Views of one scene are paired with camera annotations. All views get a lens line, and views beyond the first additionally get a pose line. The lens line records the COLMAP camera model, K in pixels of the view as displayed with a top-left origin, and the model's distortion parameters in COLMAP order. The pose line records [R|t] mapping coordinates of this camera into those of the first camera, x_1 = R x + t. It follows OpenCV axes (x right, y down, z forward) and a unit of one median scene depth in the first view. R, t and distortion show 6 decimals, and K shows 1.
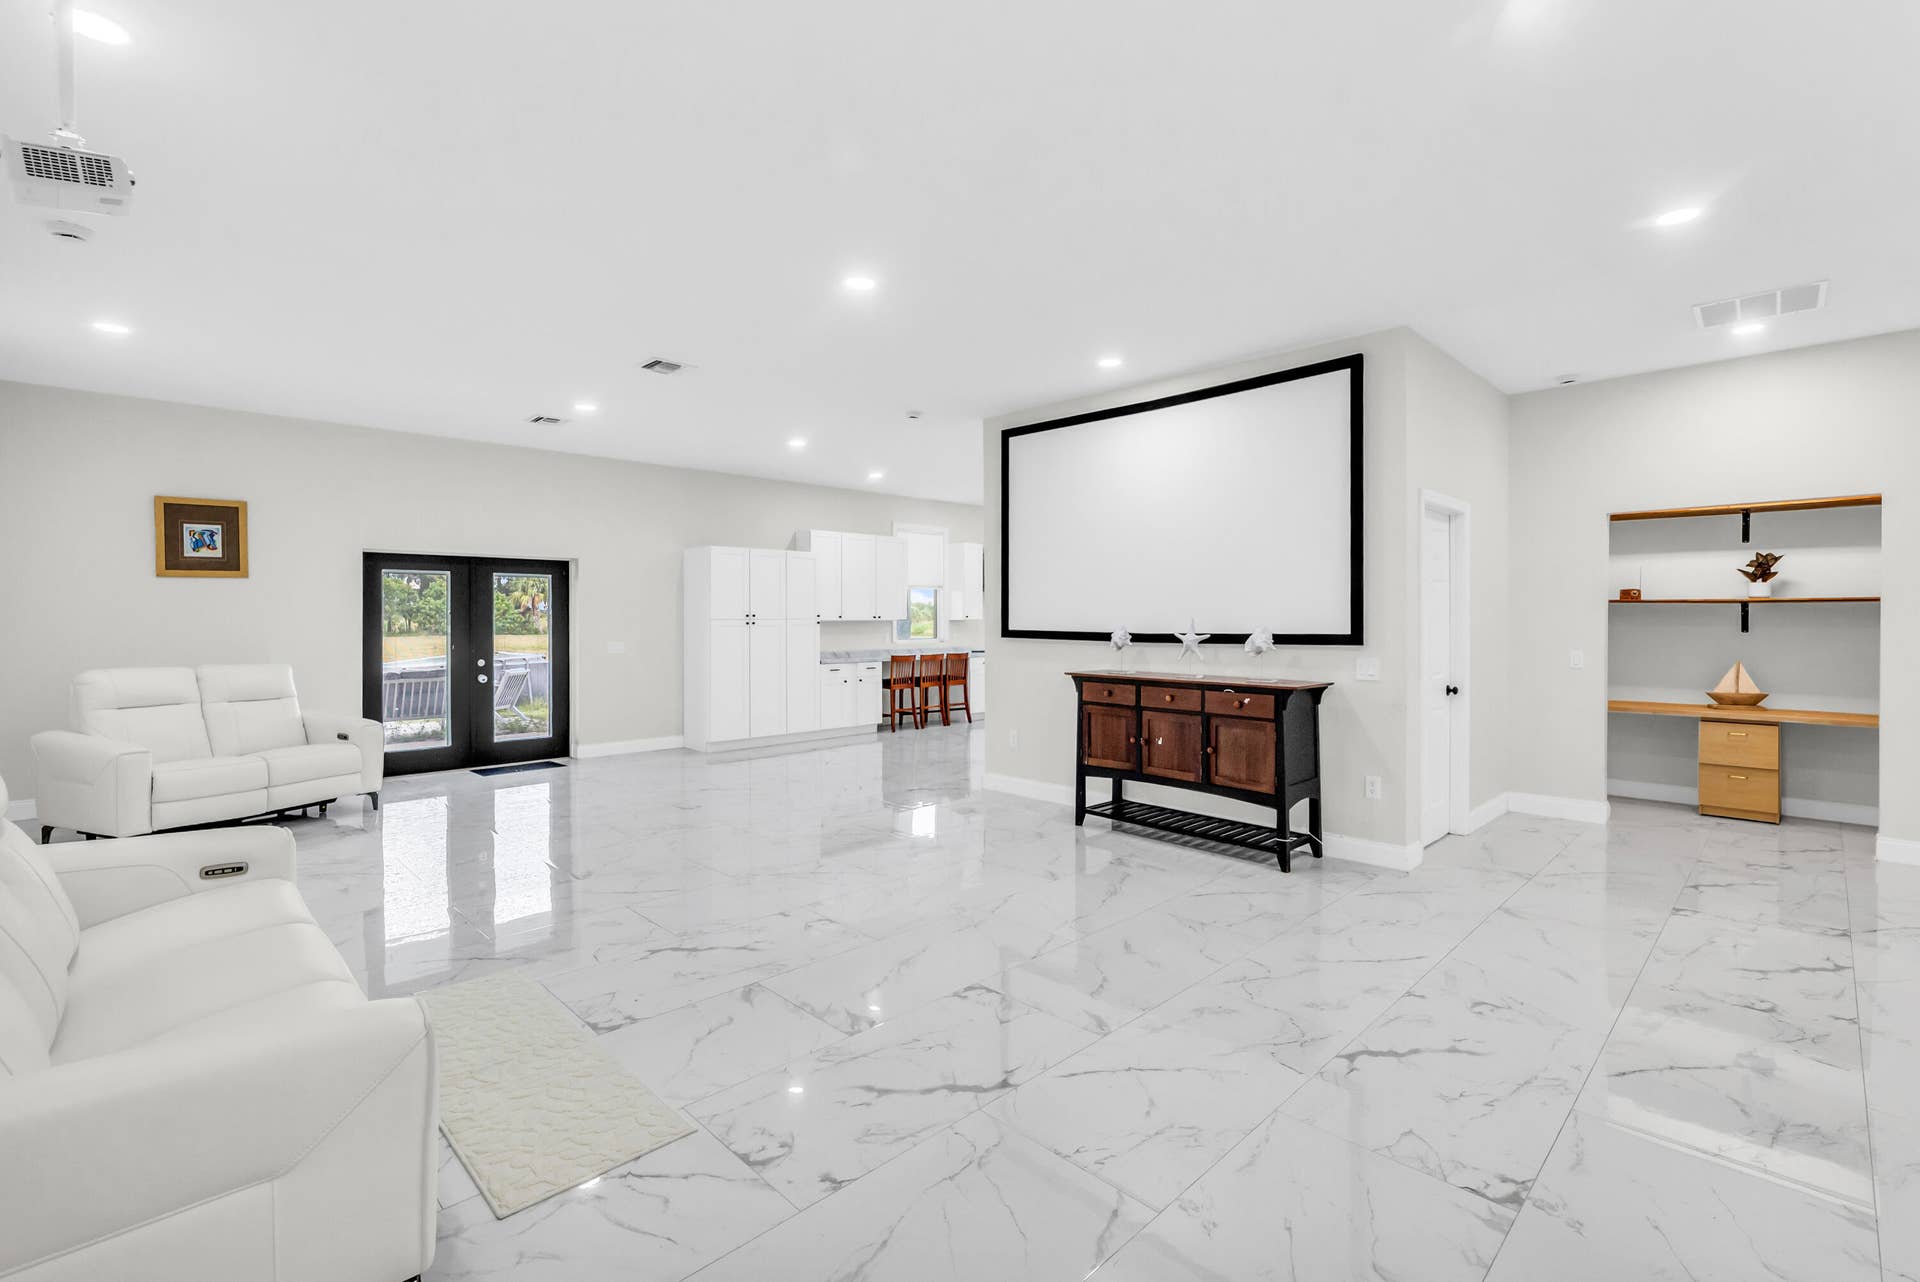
lens RADIAL K [[850.1, 0, 945.0], [0, 850.1, 624.6], [0, 0, 1]] dist [-0.017127, -0.000401]
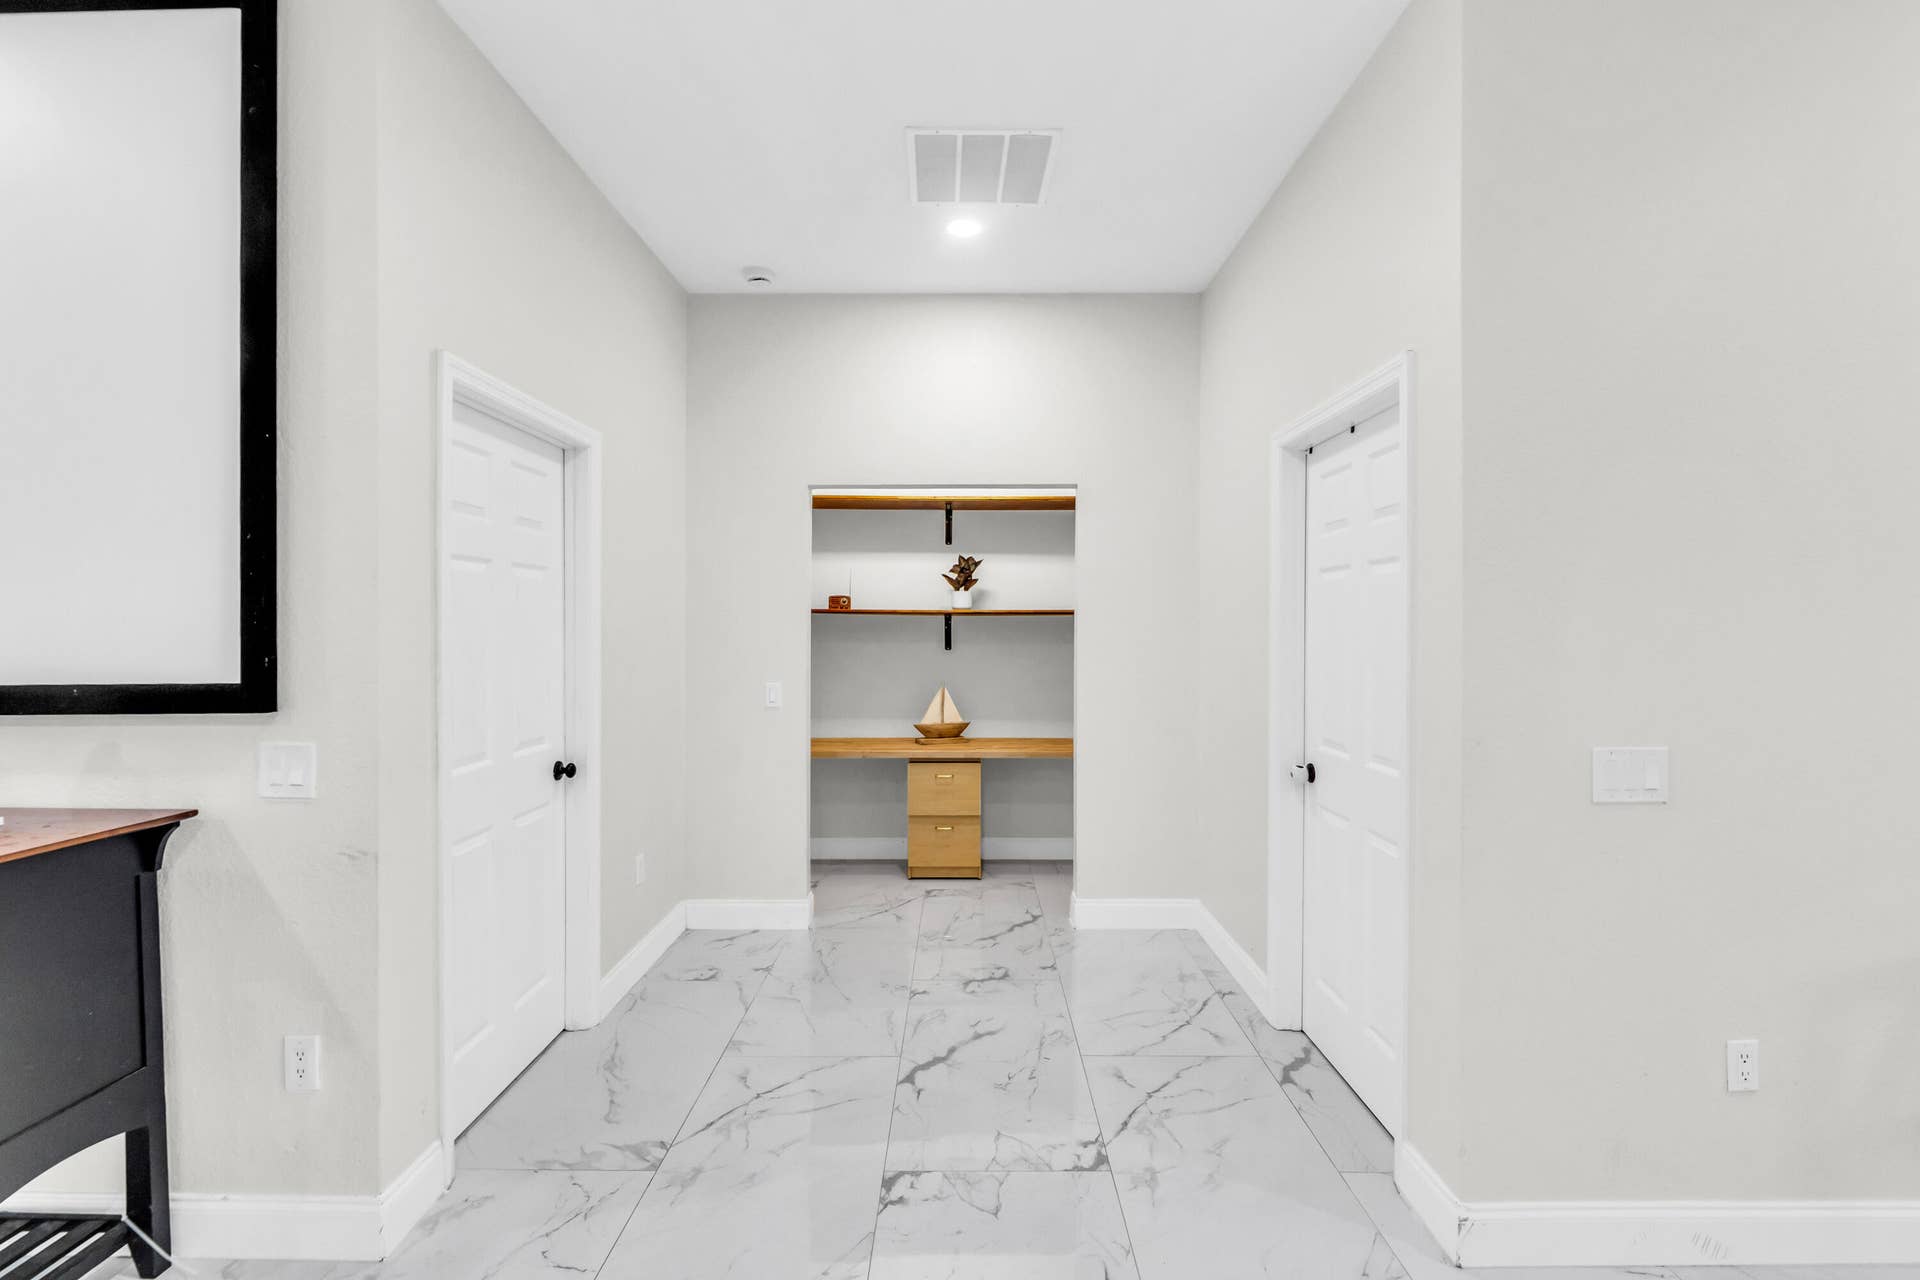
lens RADIAL K [[850.1, 0, 945.0], [0, 850.1, 623.6], [0, 0, 1]] dist [-0.017127, -0.000401]
pose [[0.707342, 0.004268, 0.706859, 0.366208], [0.002456, 0.999961, -0.008495, -0.010623], [-0.706867, 0.007745, 0.707304, 0.416844]]
